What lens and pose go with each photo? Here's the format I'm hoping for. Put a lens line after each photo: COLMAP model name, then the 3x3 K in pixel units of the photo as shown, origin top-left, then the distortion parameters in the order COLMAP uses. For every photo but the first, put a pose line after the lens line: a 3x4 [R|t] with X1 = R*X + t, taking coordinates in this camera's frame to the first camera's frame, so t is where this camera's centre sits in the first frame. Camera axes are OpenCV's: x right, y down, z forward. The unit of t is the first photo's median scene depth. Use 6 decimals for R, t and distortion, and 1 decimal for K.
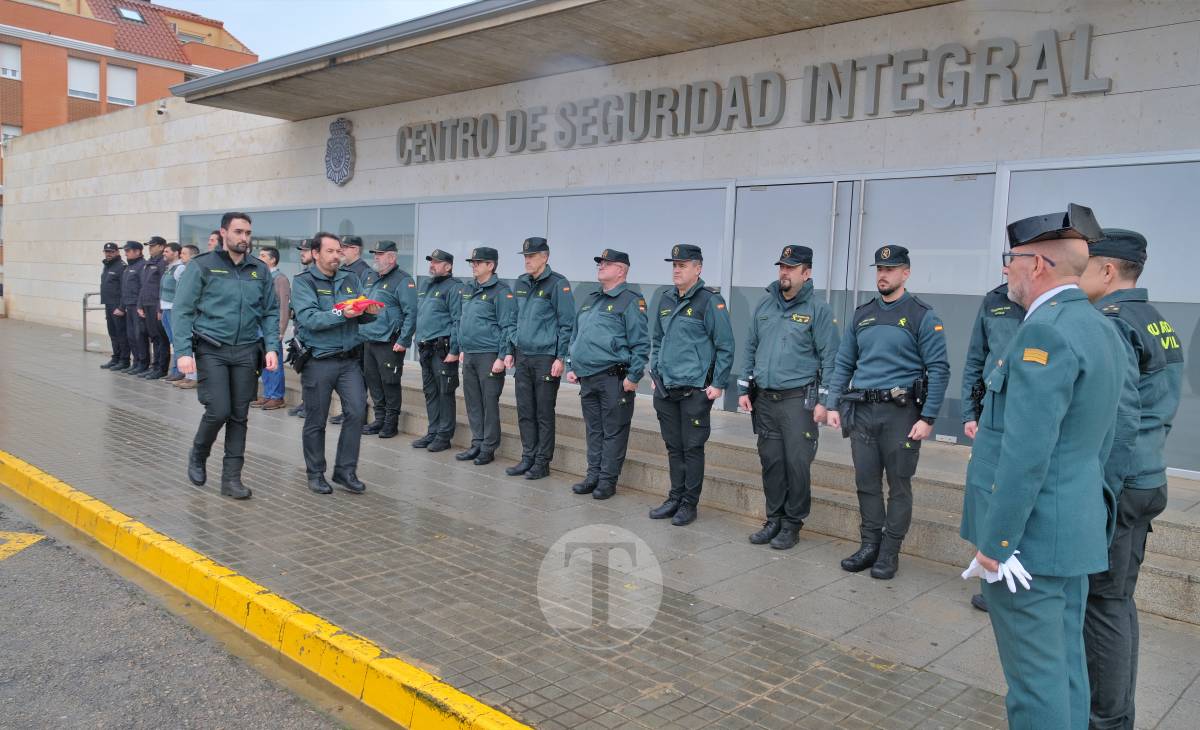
lens RADIAL K [[930.8, 0, 604.9], [0, 930.8, 361.2], [0, 0, 1]] dist [0.041365, -0.014626]
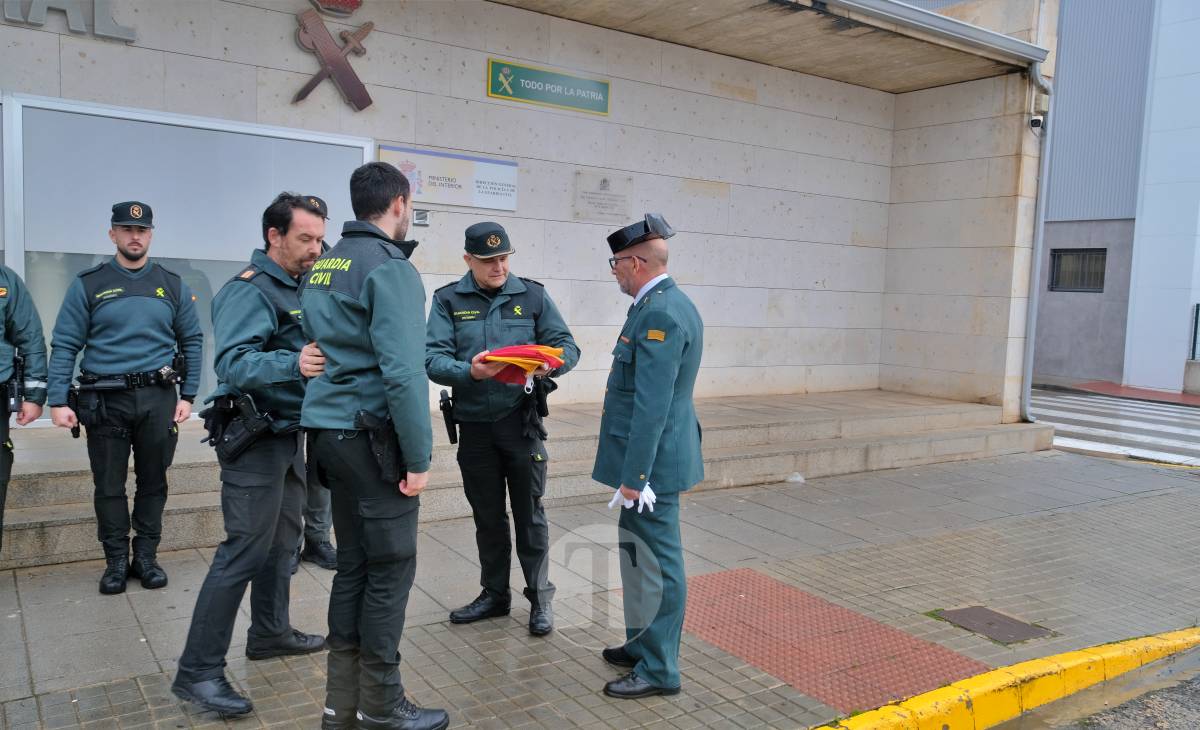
lens RADIAL K [[930.8, 0, 595.8], [0, 930.8, 369.7], [0, 0, 1]] dist [0.041365, -0.014626]
pose [[0.246860, -0.114712, 0.962238, -0.431246], [0.035080, 0.993376, 0.109424, -0.051834], [-0.968416, 0.006743, 0.249249, 0.383310]]
